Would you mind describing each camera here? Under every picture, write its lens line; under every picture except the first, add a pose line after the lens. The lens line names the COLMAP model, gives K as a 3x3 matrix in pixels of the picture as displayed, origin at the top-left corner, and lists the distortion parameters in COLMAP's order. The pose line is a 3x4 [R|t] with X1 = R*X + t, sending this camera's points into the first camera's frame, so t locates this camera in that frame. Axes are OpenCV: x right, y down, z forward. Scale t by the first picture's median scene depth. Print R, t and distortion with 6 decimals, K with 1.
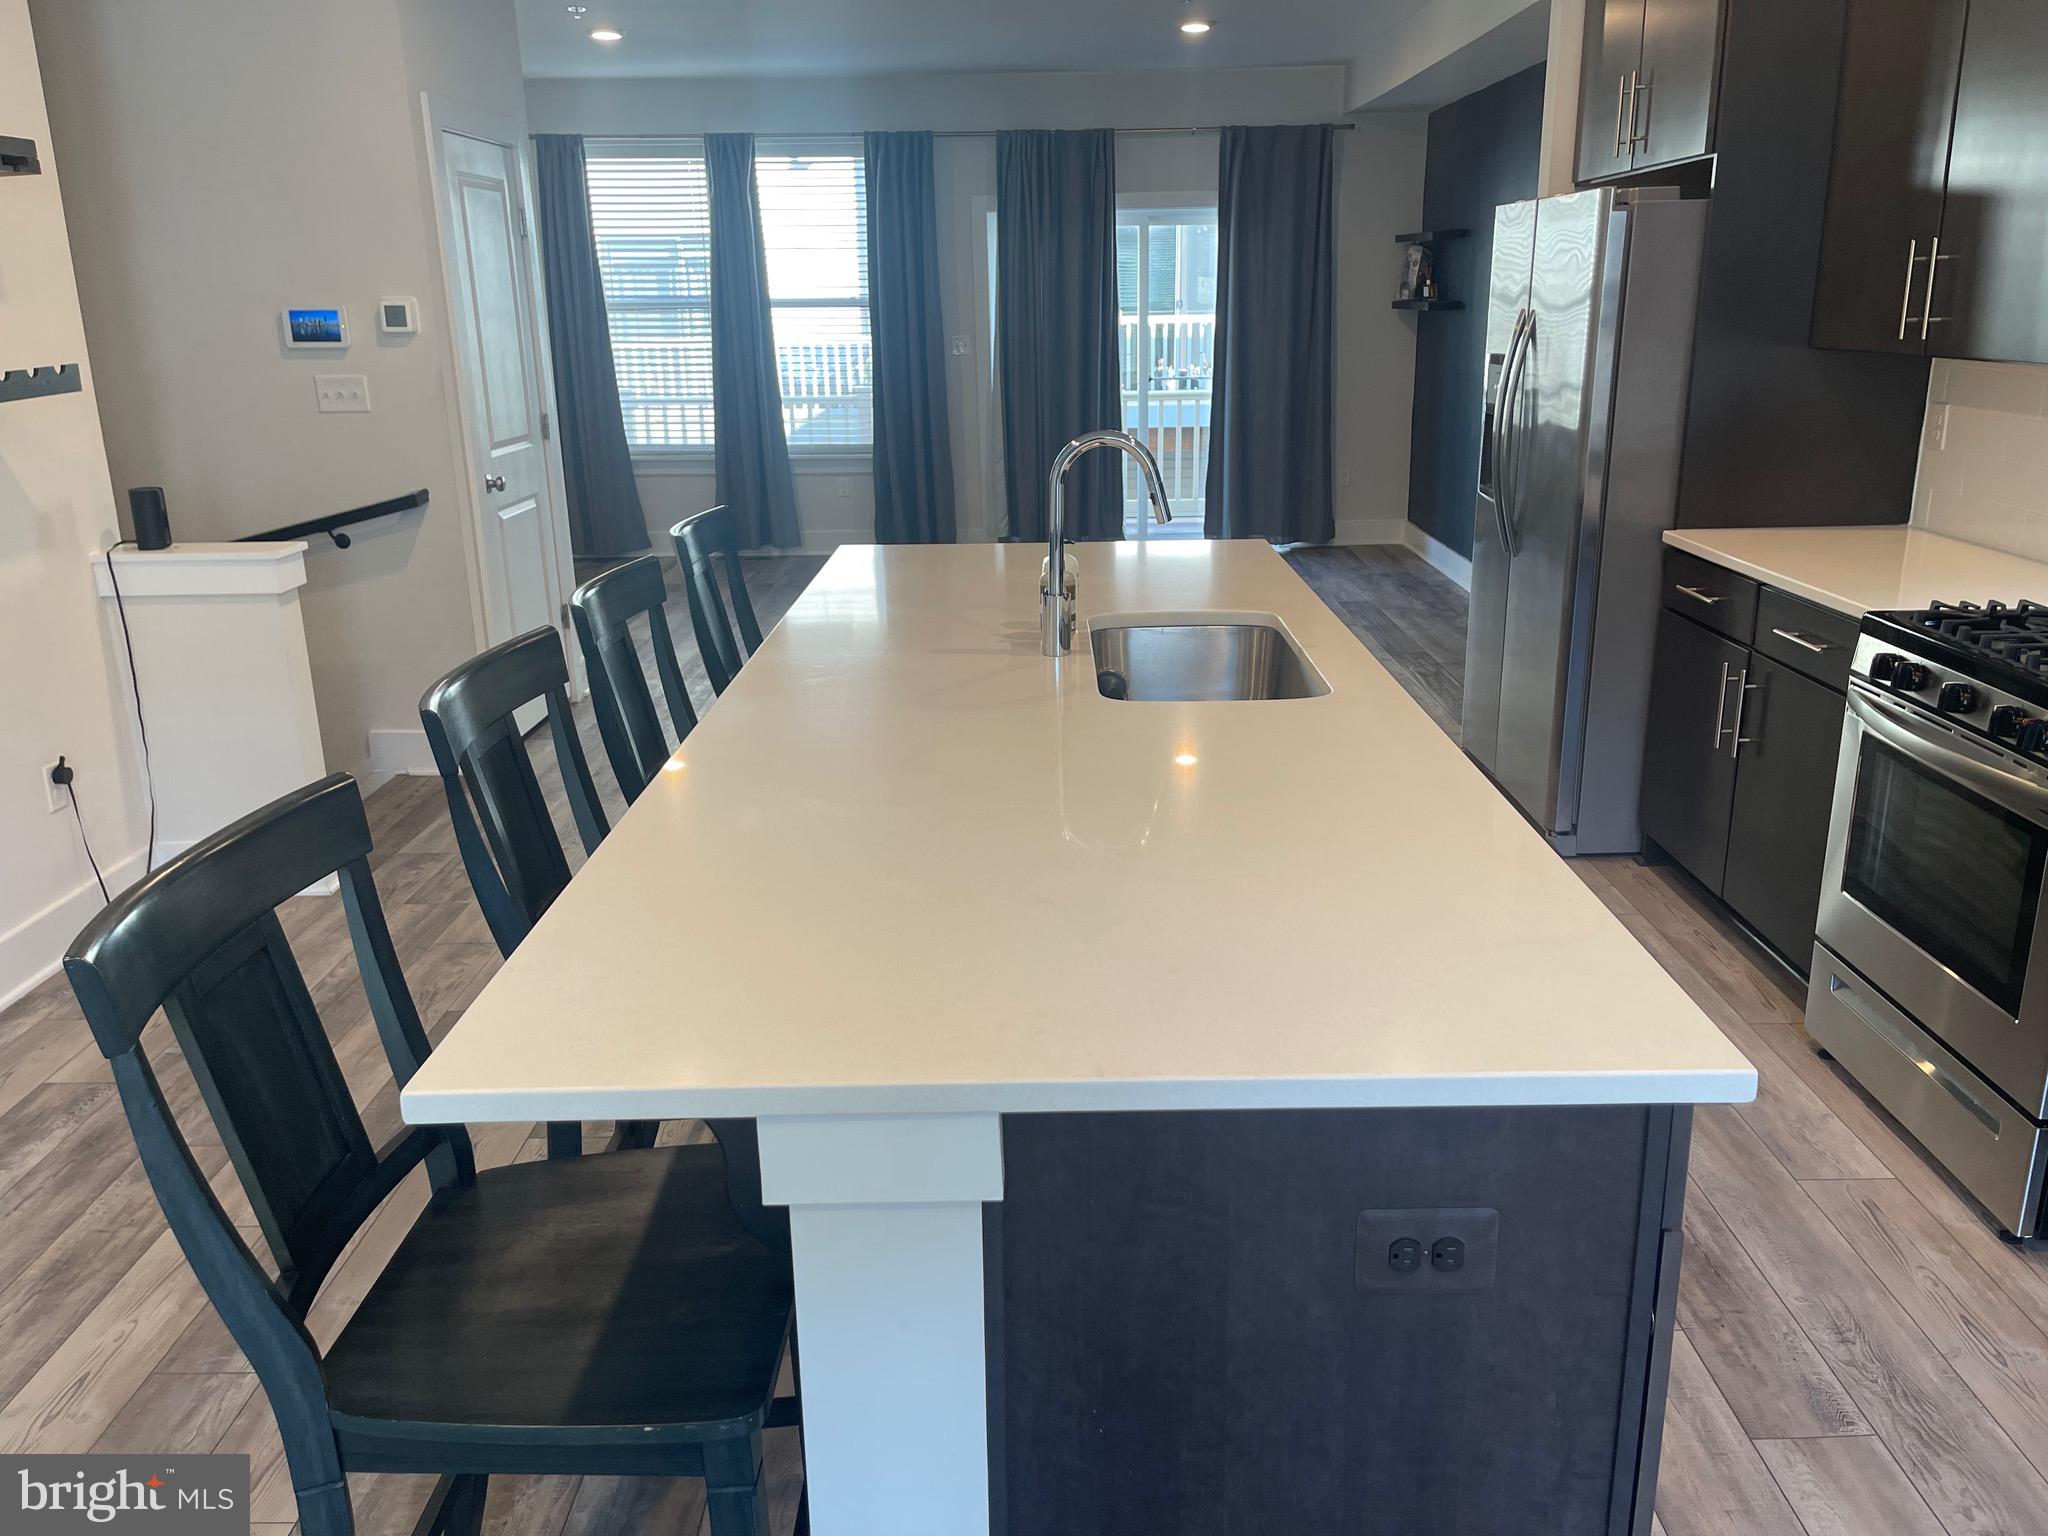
lens RADIAL K [[1566.9, 0, 1049.8], [0, 1566.9, 749.3], [0, 0, 1]] dist [0.069656, -0.092445]
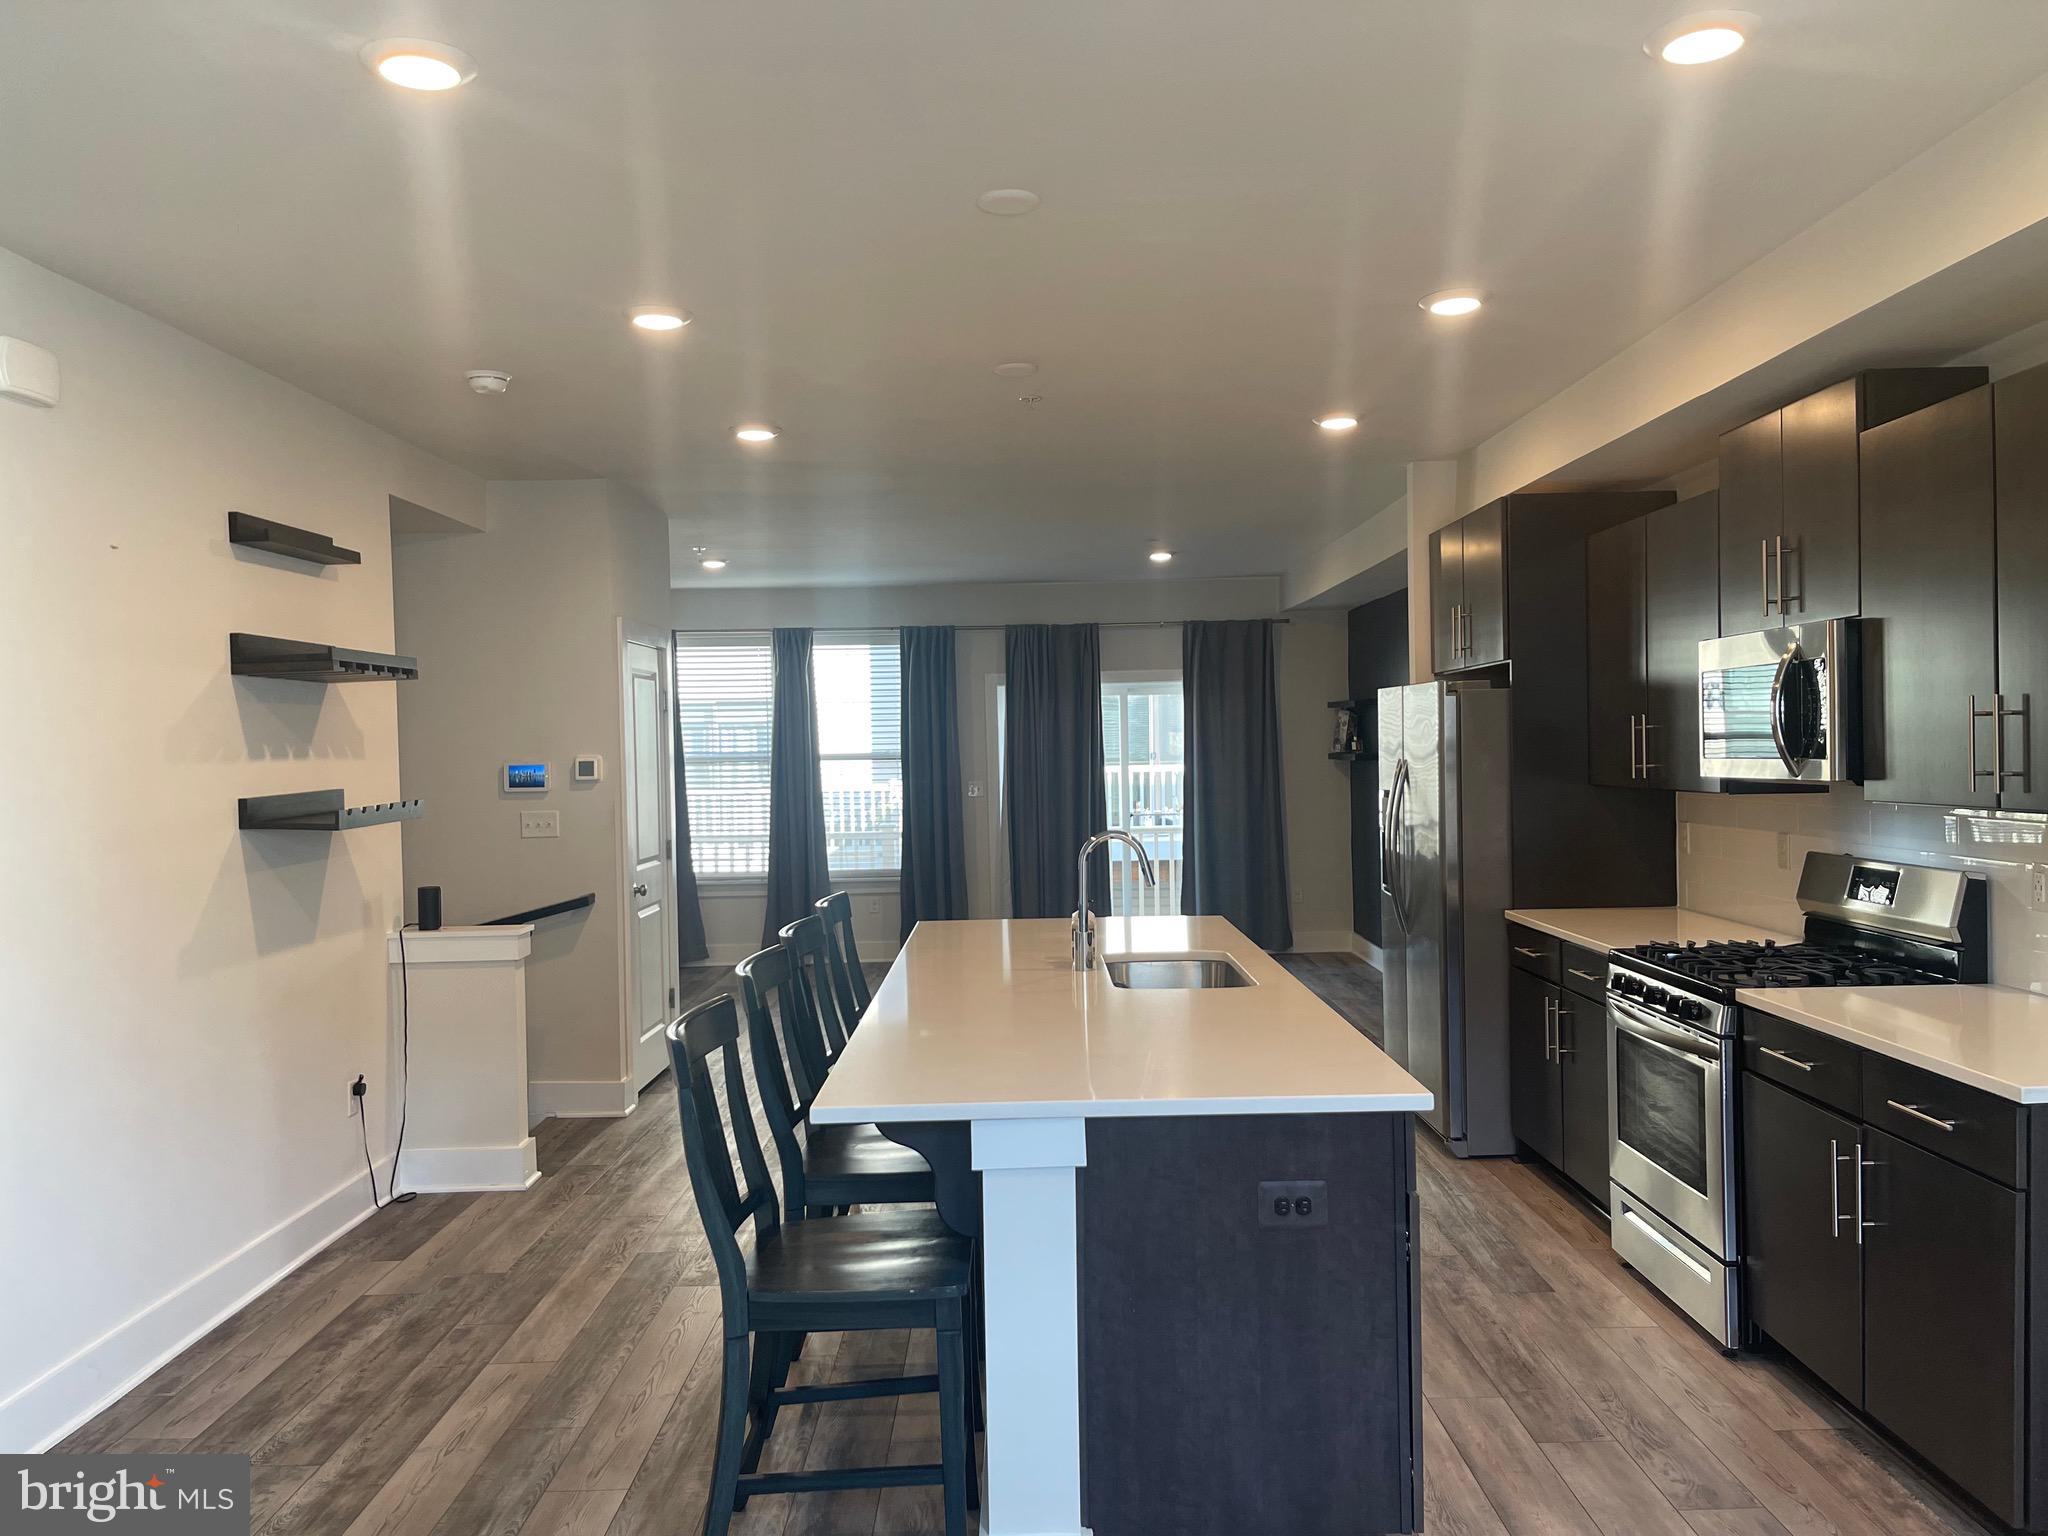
lens RADIAL K [[1566.9, 0, 1017.5], [0, 1566.9, 763.4], [0, 0, 1]] dist [0.069656, -0.092445]
pose [[0.999964, -0.004998, -0.006847, -0.034164], [0.002984, 0.963525, -0.267601, 0.108342], [0.007934, 0.267571, 0.963506, -0.383859]]
